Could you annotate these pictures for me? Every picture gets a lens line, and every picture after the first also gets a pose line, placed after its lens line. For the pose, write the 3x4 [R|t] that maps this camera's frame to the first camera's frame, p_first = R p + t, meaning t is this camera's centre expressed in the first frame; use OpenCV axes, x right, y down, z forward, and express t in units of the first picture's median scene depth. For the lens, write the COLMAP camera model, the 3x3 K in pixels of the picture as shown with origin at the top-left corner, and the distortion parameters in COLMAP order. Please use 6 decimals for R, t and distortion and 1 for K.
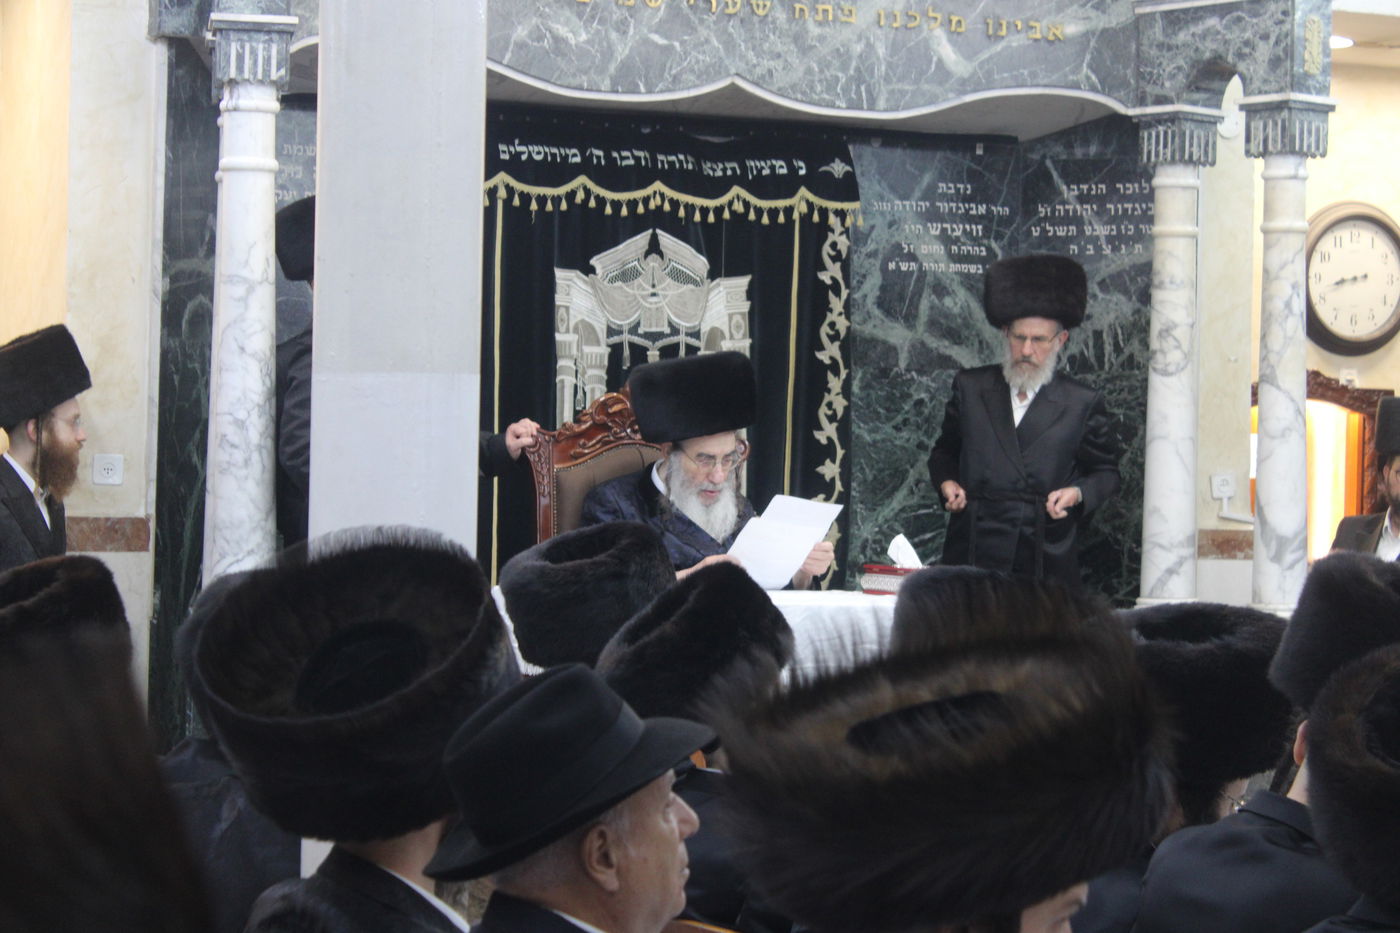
lens RADIAL K [[3633.8, 0, 720.8], [0, 3633.8, 427.5], [0, 0, 1]] dist [0.150640, 0.000000]
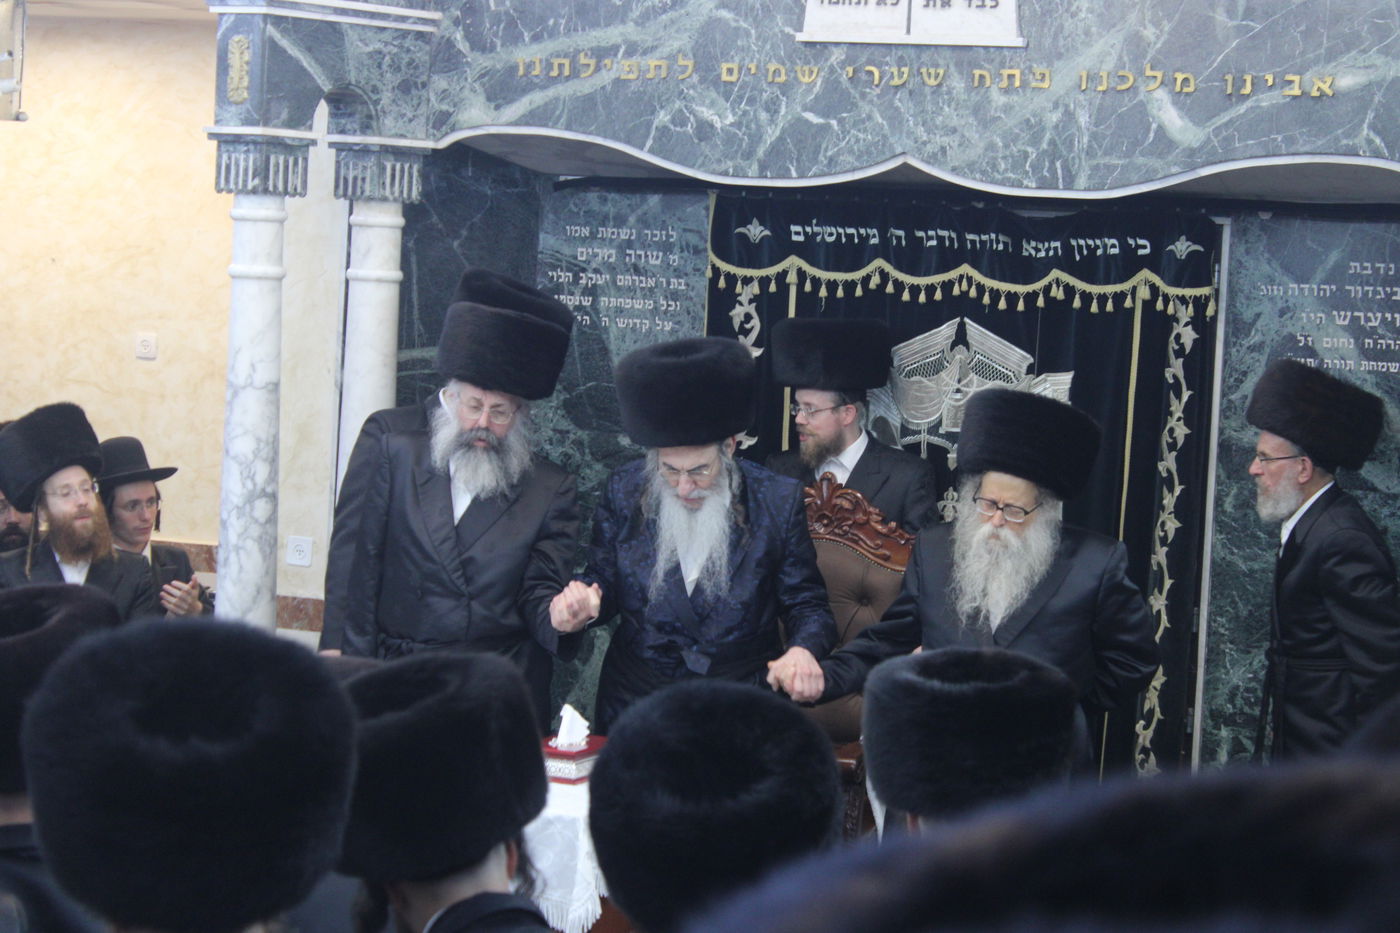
lens RADIAL K [[3633.8, 0, 735.3], [0, 3633.8, 433.4], [0, 0, 1]] dist [0.150640, 0.000000]
pose [[0.624263, 0.054906, -0.779283, 0.648969], [-0.025761, 0.998431, 0.049710, -0.069491], [0.780790, -0.010956, 0.624698, 0.399899]]
